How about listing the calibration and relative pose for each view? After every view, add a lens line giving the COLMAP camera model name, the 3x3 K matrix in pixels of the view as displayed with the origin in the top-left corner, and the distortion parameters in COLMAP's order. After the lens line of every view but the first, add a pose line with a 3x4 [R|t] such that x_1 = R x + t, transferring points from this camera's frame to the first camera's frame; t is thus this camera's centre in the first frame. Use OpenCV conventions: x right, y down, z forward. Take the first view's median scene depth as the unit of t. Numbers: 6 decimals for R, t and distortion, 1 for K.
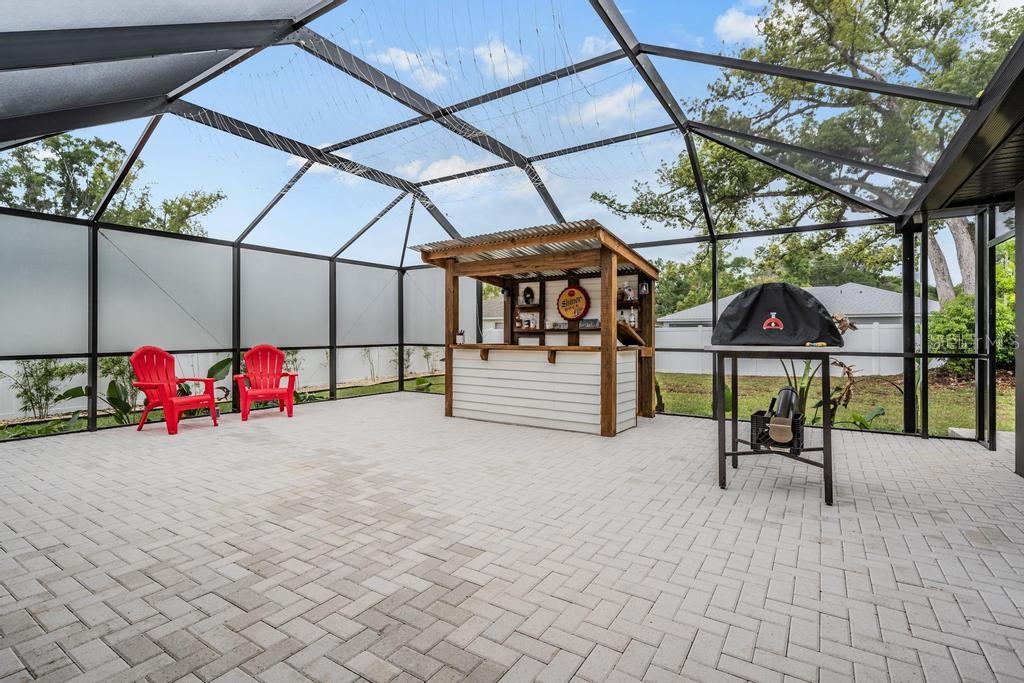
lens RADIAL K [[479.2, 0, 508.9], [0, 479.2, 336.9], [0, 0, 1]] dist [0.000530, 0.000840]
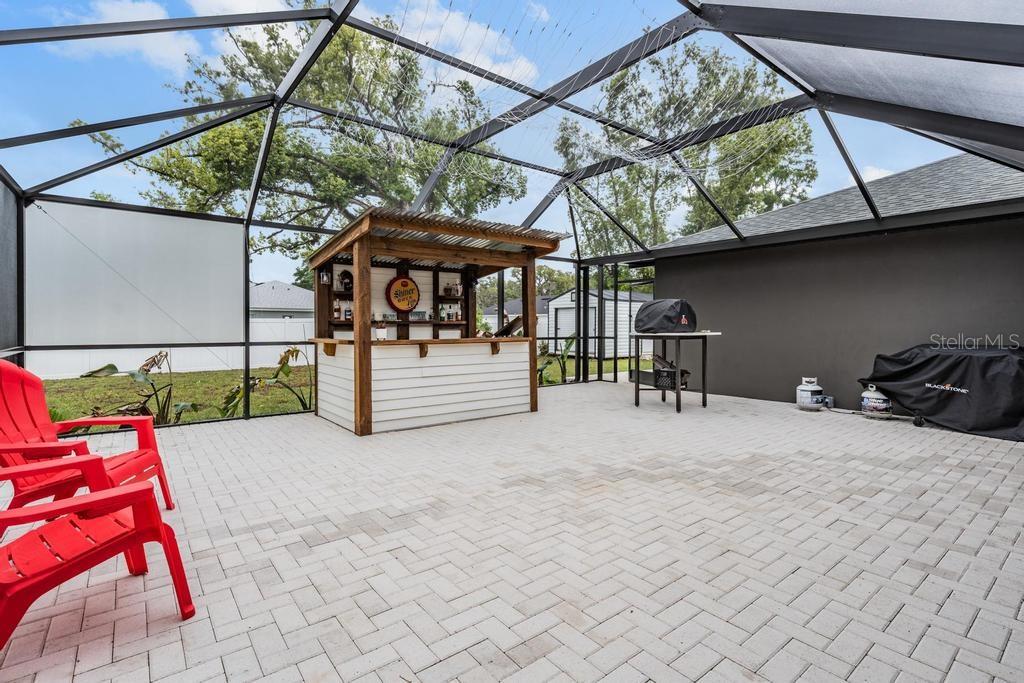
lens RADIAL K [[479.2, 0, 508.9], [0, 479.2, 336.9], [0, 0, 1]] dist [0.000530, 0.000840]
pose [[0.330505, -0.022120, 0.943545, -0.709123], [0.005948, 0.999754, 0.021355, -0.004546], [-0.943786, -0.001445, 0.330555, 0.495857]]
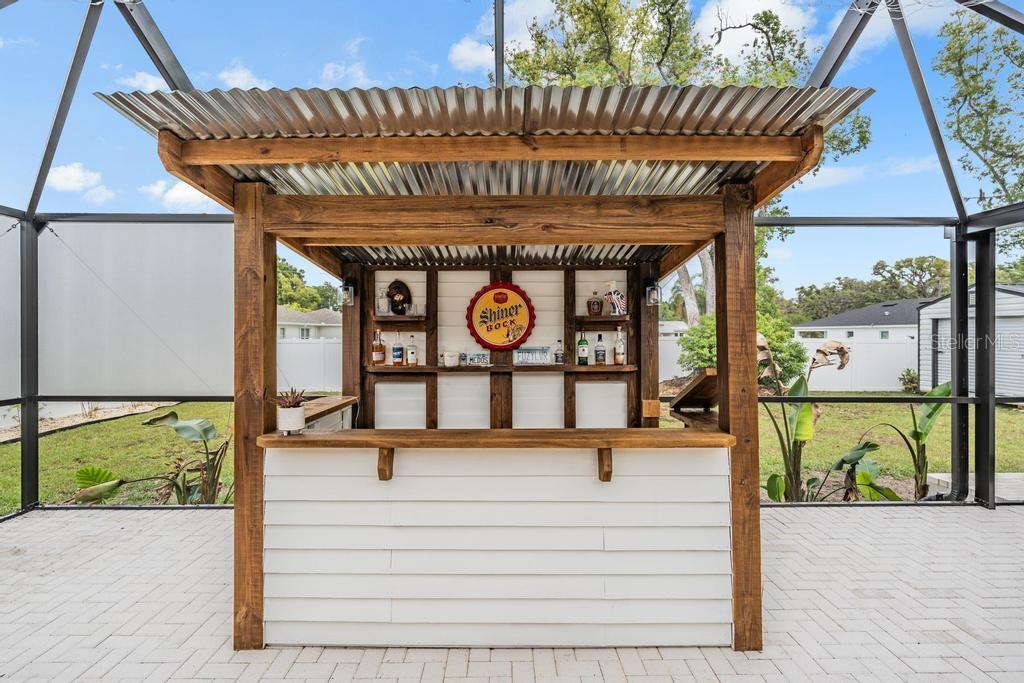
lens RADIAL K [[479.2, 0, 508.9], [0, 479.2, 336.9], [0, 0, 1]] dist [0.000530, 0.000840]
pose [[0.834139, 0.000377, 0.551555, -0.147025], [0.003104, 0.999981, -0.005377, -0.046310], [-0.551546, 0.006198, 0.834121, 0.573904]]
